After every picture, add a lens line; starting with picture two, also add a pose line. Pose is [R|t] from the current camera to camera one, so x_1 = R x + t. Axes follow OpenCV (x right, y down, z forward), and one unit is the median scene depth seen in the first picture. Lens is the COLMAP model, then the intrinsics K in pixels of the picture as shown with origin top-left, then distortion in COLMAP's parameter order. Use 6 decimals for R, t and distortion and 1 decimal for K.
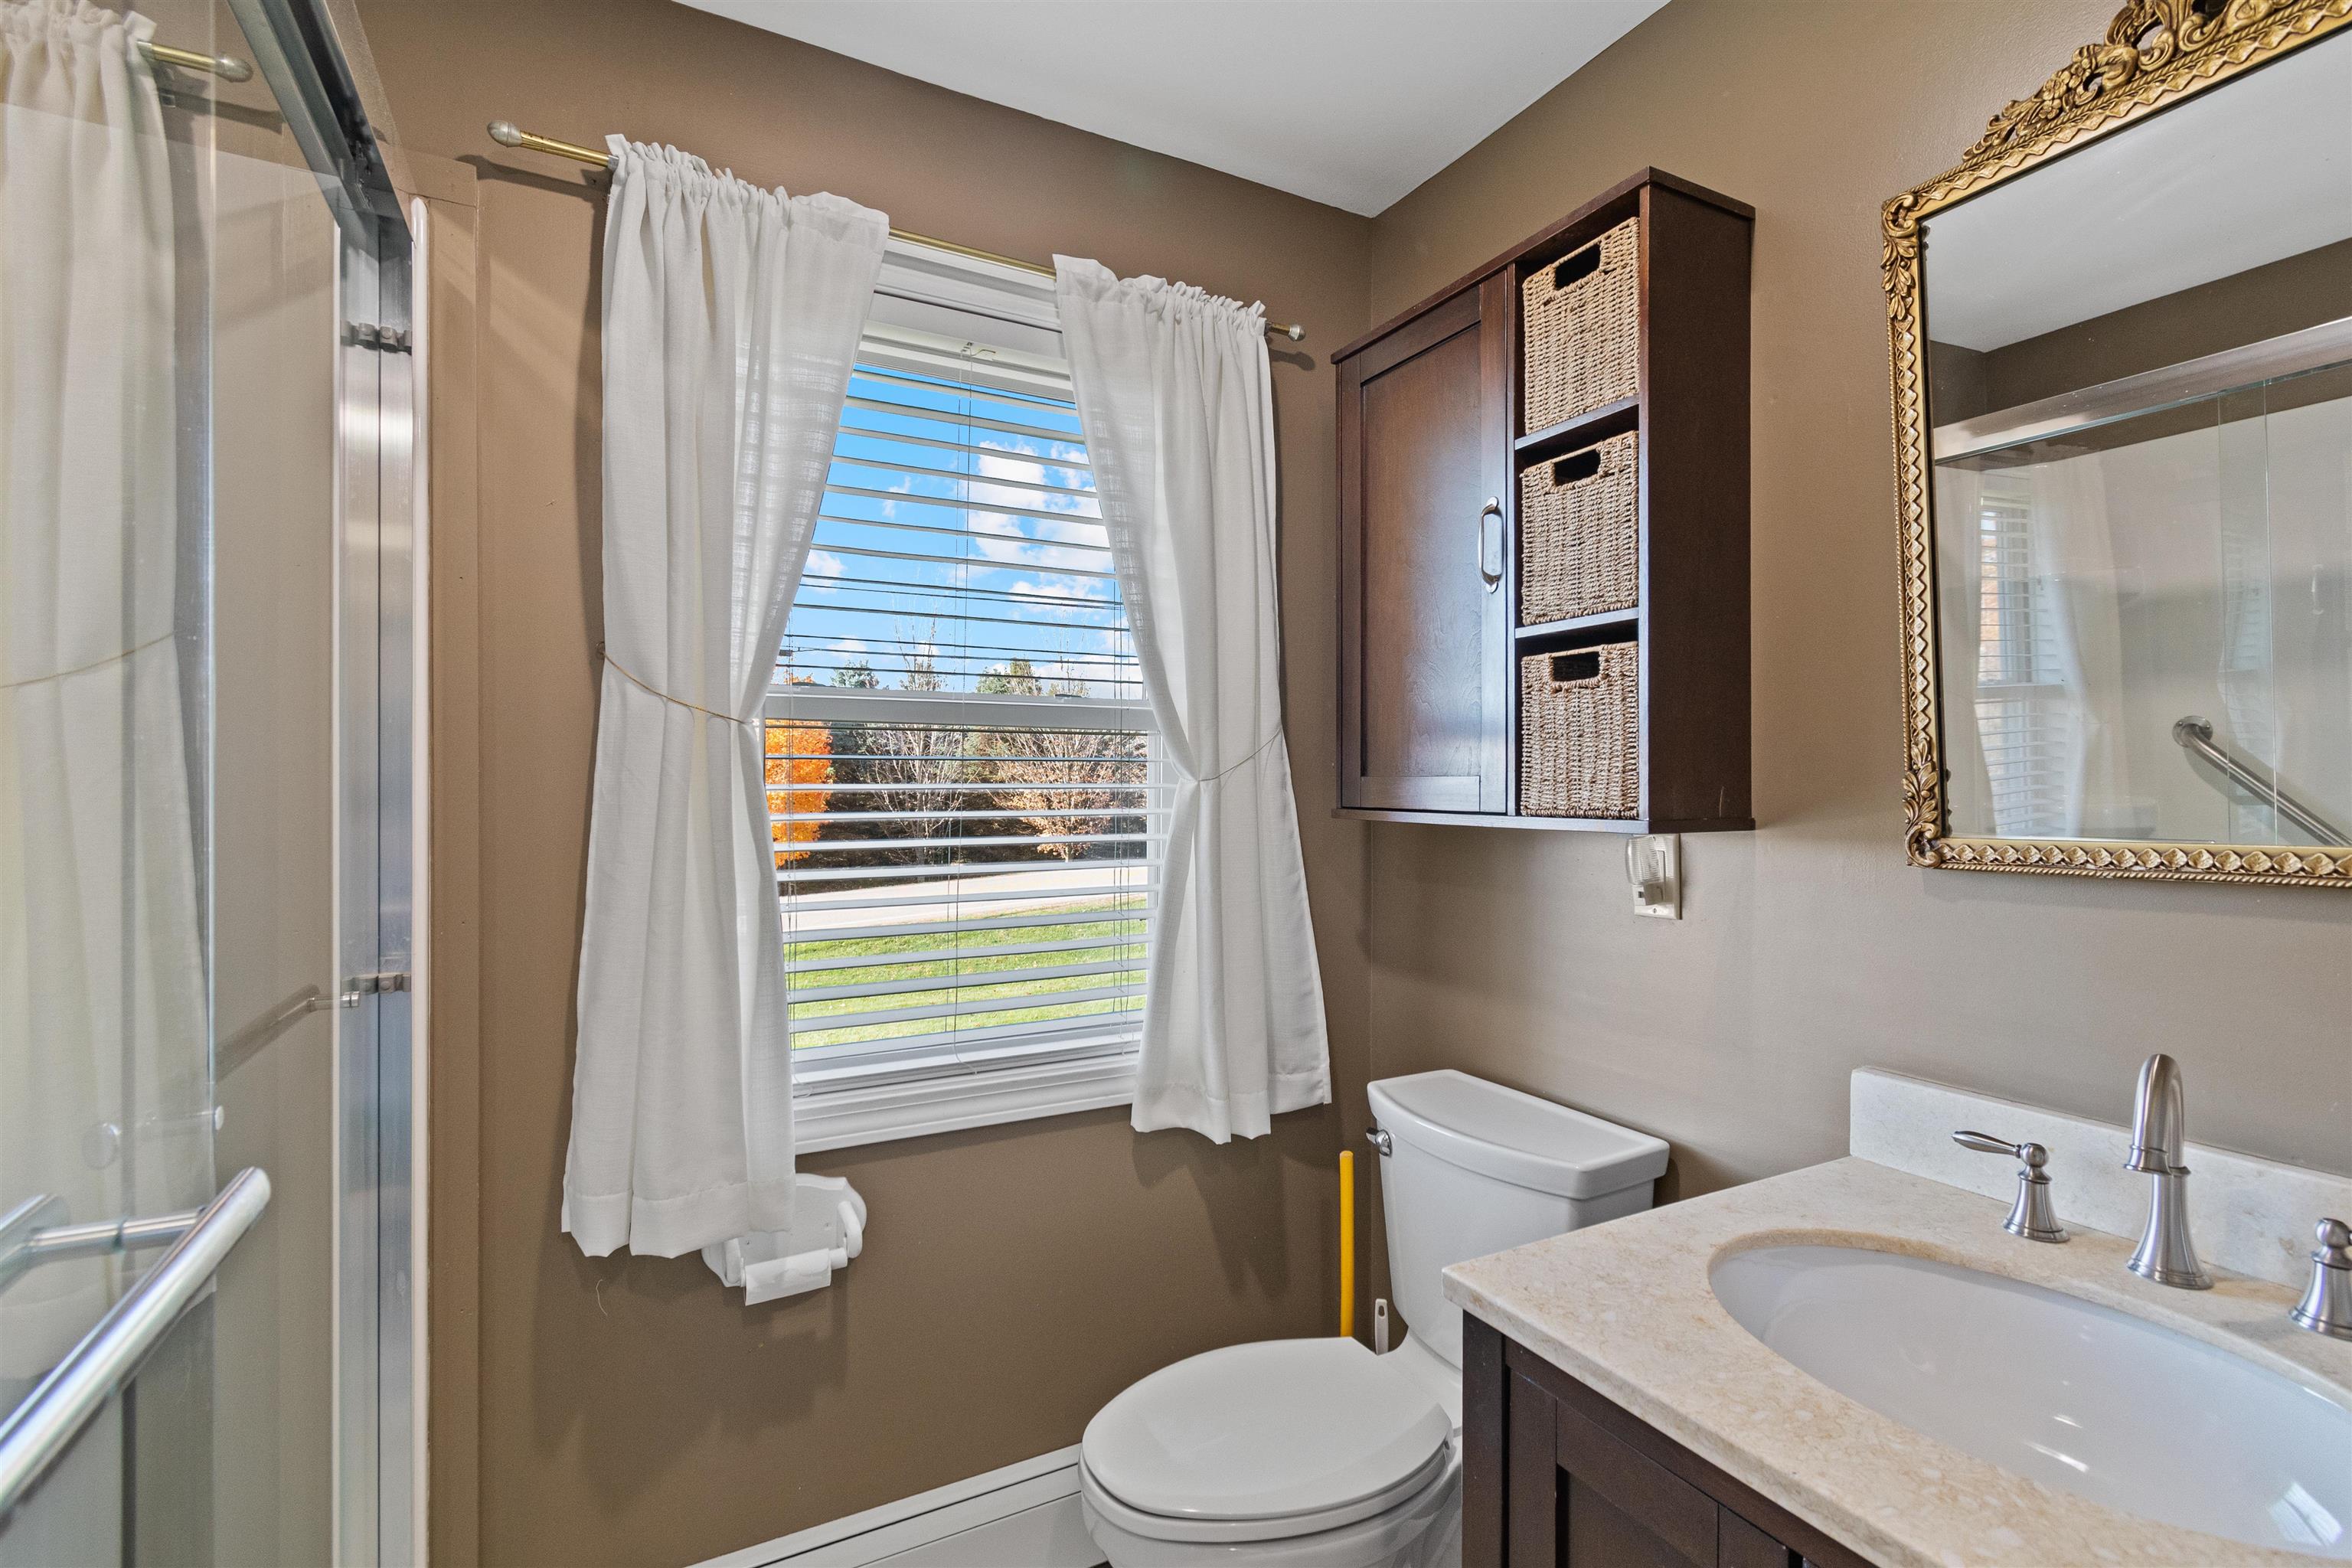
lens RADIAL K [[1057.2, 0, 1176.0], [0, 1057.2, 784.0], [0, 0, 1]] dist [-0.001192, -0.000563]
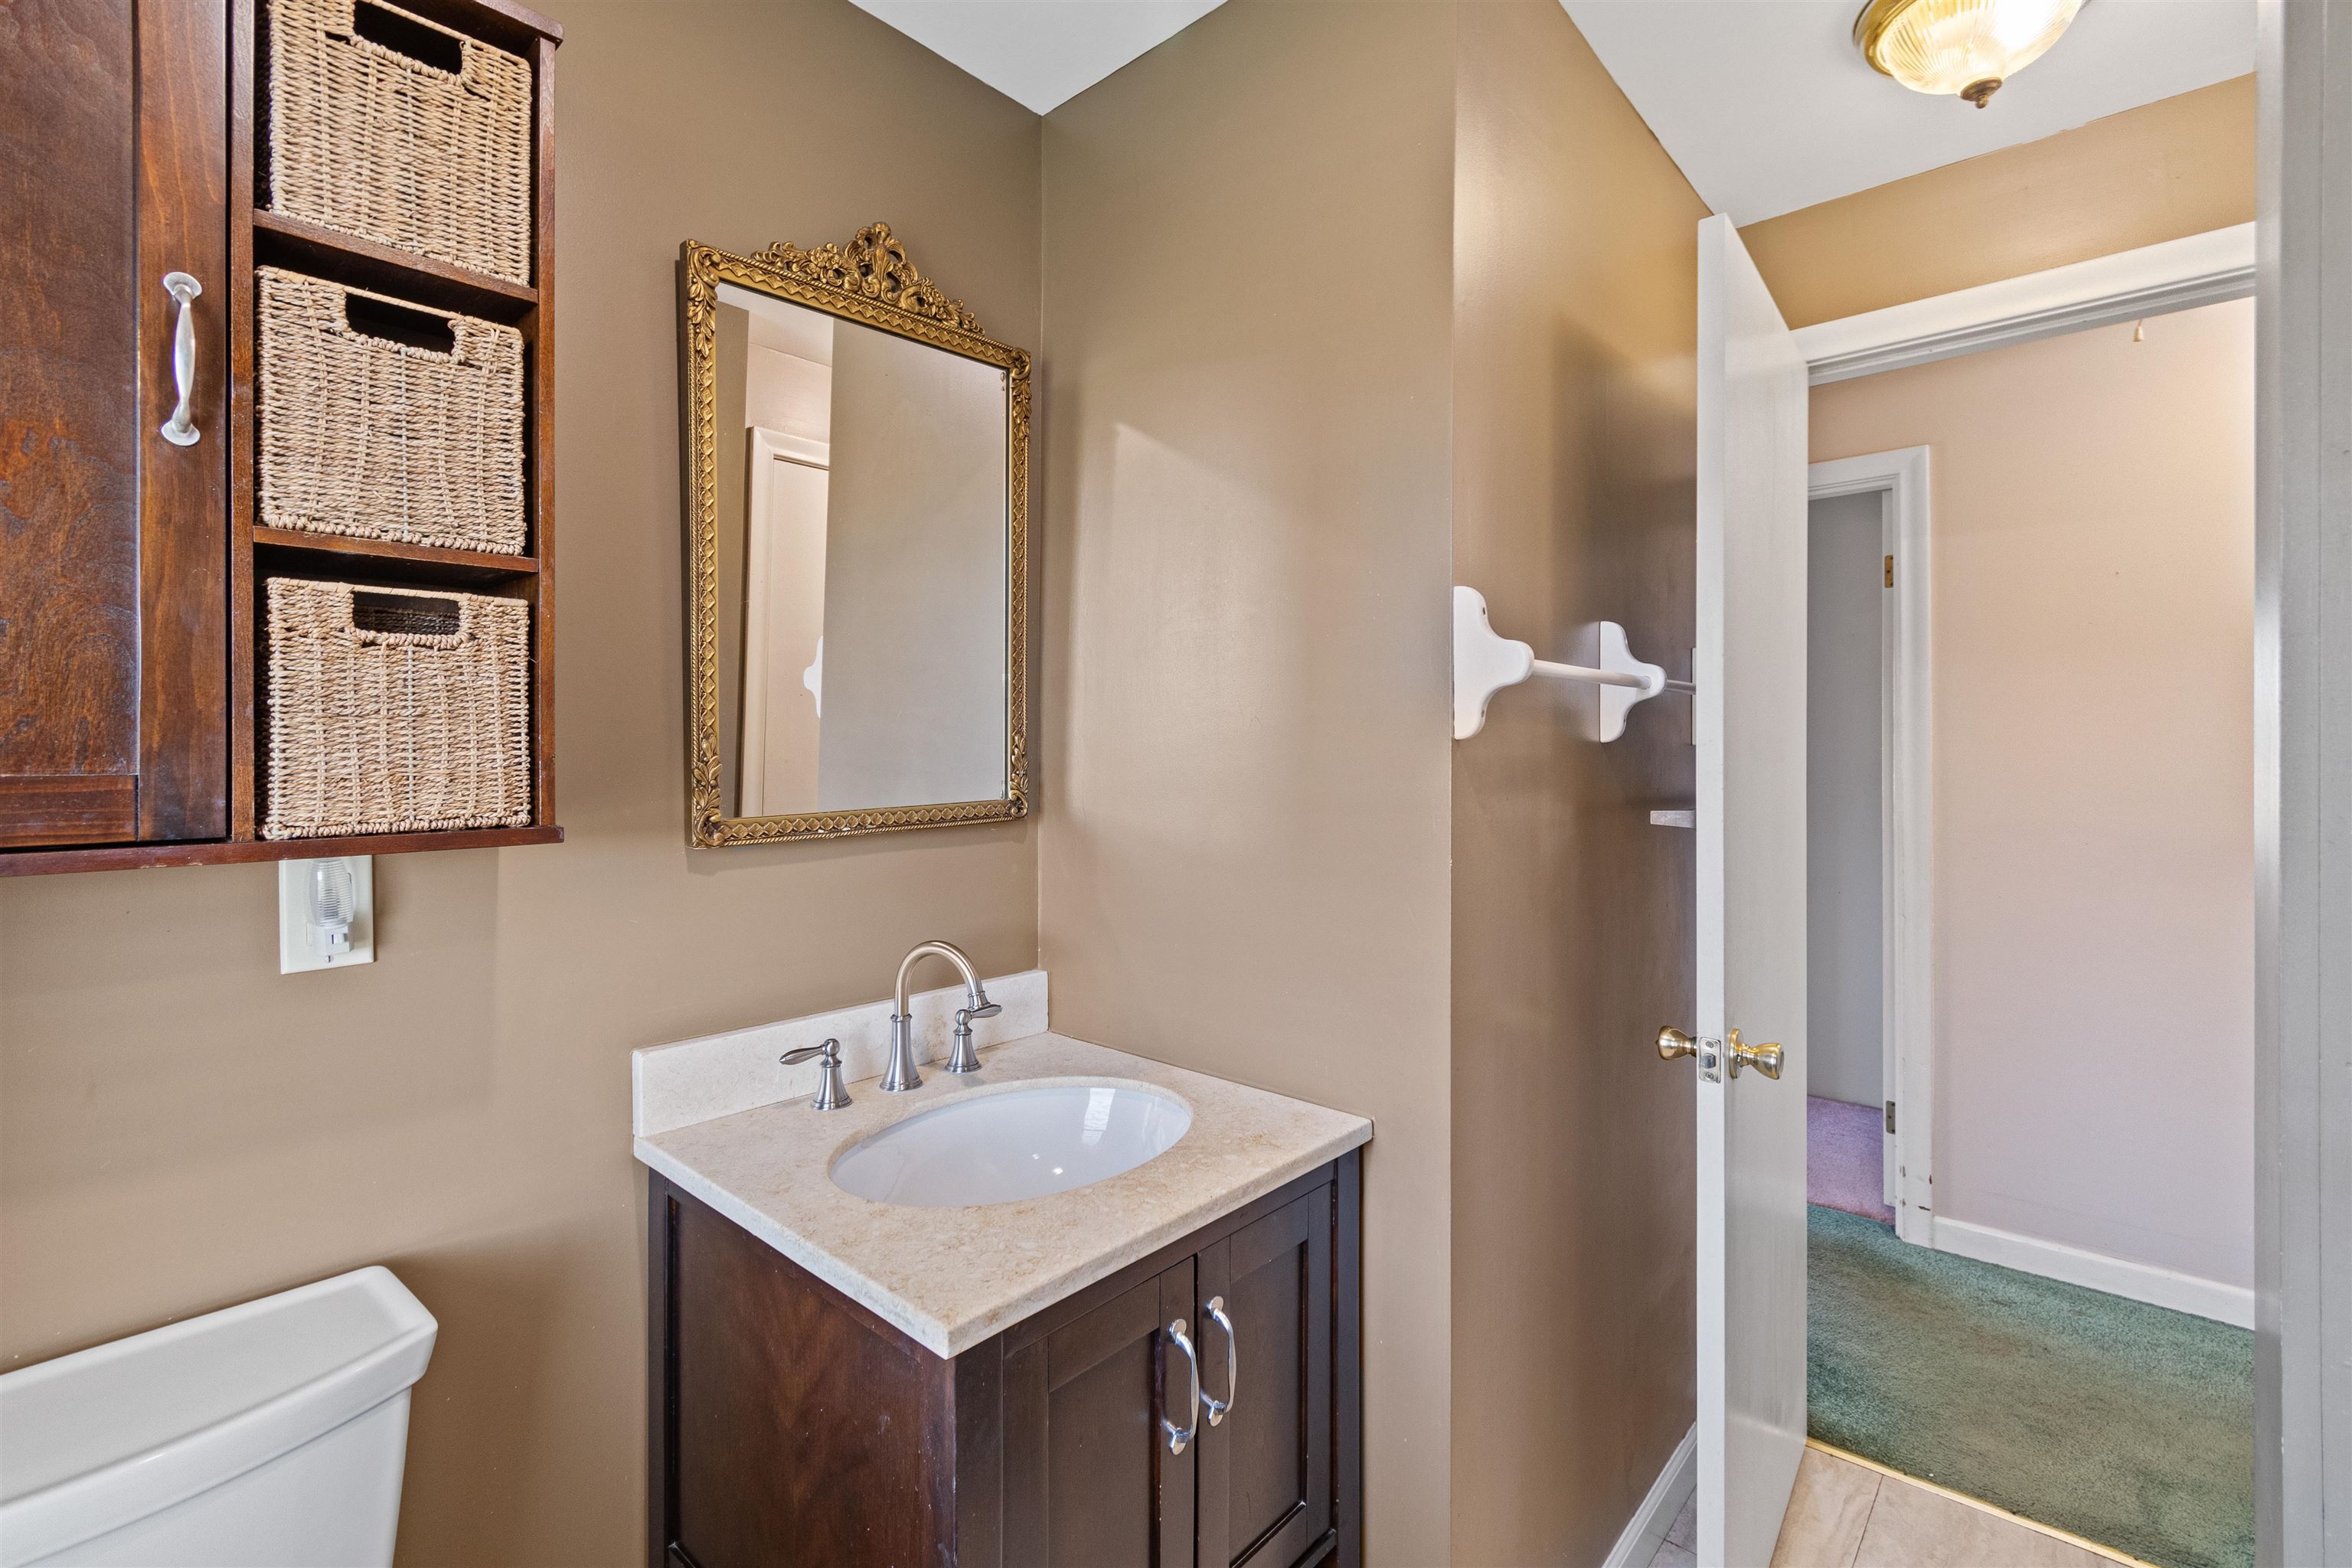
lens RADIAL K [[1051.4, 0, 1177.4], [0, 1051.4, 761.4], [0, 0, 1]] dist [0.000031, -0.000027]
pose [[-0.340390, -0.007875, 0.940251, -0.461537], [0.005988, 0.999927, 0.010542, -0.020050], [-0.940265, 0.009218, -0.340318, 0.798273]]
